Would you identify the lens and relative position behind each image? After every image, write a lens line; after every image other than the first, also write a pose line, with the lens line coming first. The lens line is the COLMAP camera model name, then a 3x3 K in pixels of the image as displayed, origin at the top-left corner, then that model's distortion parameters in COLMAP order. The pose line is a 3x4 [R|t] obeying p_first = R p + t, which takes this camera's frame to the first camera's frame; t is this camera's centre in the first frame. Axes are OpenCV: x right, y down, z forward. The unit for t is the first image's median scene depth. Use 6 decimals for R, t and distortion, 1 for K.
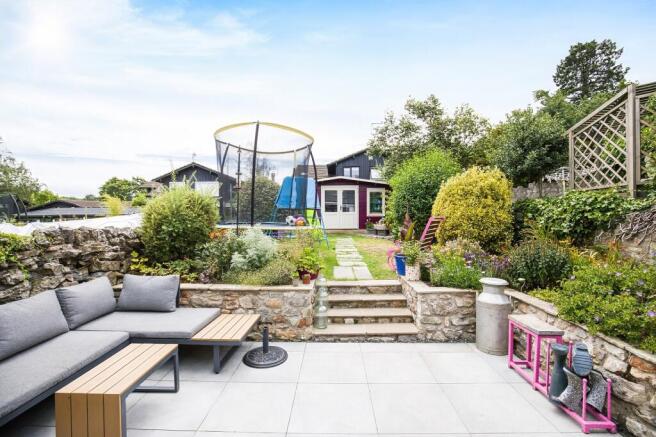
lens RADIAL K [[295.8, 0, 326.6], [0, 295.8, 216.8], [0, 0, 1]] dist [-0.030815, 0.004644]
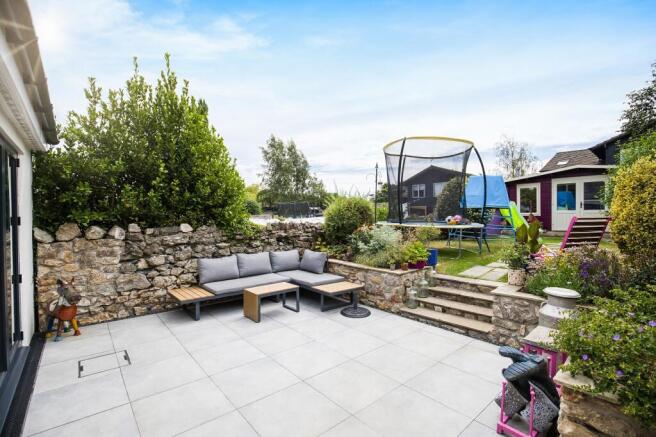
lens RADIAL K [[295.8, 0, 332.4], [0, 295.8, 217.8], [0, 0, 1]] dist [-0.030815, 0.004644]
pose [[0.676320, 0.005556, -0.736587, 0.553619], [-0.000631, 0.999976, 0.006964, -0.001886], [0.736608, -0.004245, 0.676306, -0.049493]]
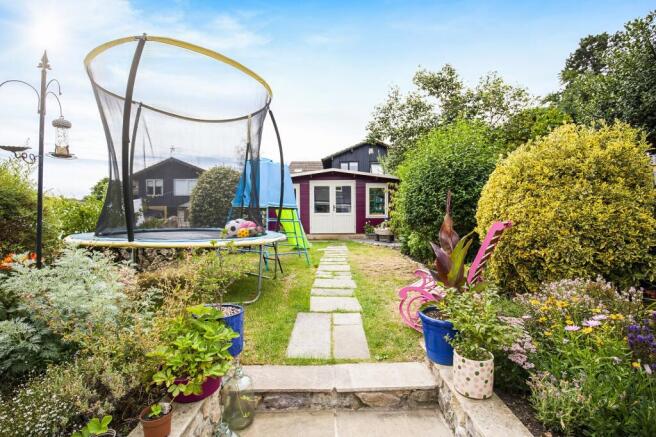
lens RADIAL K [[295.8, 0, 327.2], [0, 295.8, 219.7], [0, 0, 1]] dist [-0.030815, 0.004644]
pose [[0.999995, -0.002355, -0.002120, 0.101213], [0.002370, 0.999975, 0.006725, -0.008609], [0.002104, -0.006730, 0.999975, 0.601529]]
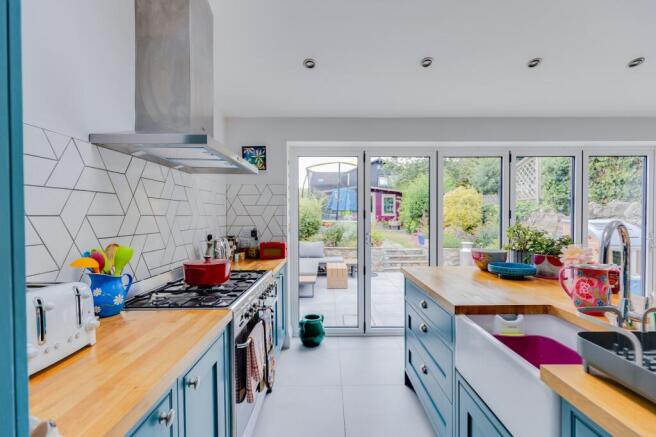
lens RADIAL K [[284.2, 0, 329.4], [0, 284.2, 219.1], [0, 0, 1]] dist [0.002039, 0.000118]
pose [[0.999854, -0.002652, 0.016852, -0.390241], [0.002551, 0.999979, 0.005990, 0.016027], [-0.016867, -0.005946, 0.999840, -0.866070]]
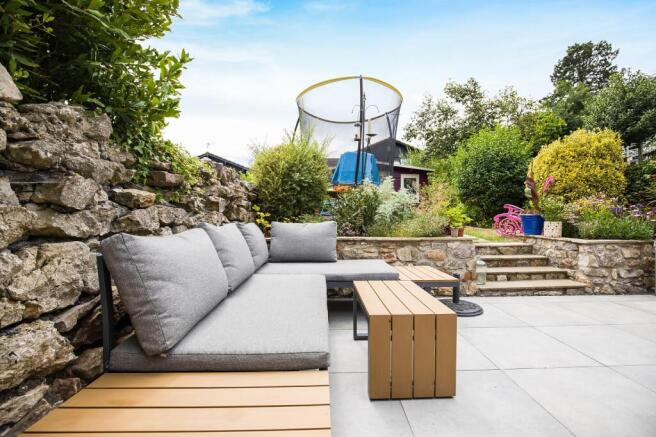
lens RADIAL K [[295.8, 0, 330.8], [0, 295.8, 219.7], [0, 0, 1]] dist [-0.030815, 0.004644]
pose [[0.999281, 0.000505, 0.037901, -0.433872], [-0.000915, 0.999941, 0.010801, 0.143188], [-0.037894, -0.010828, 0.999223, 0.094714]]
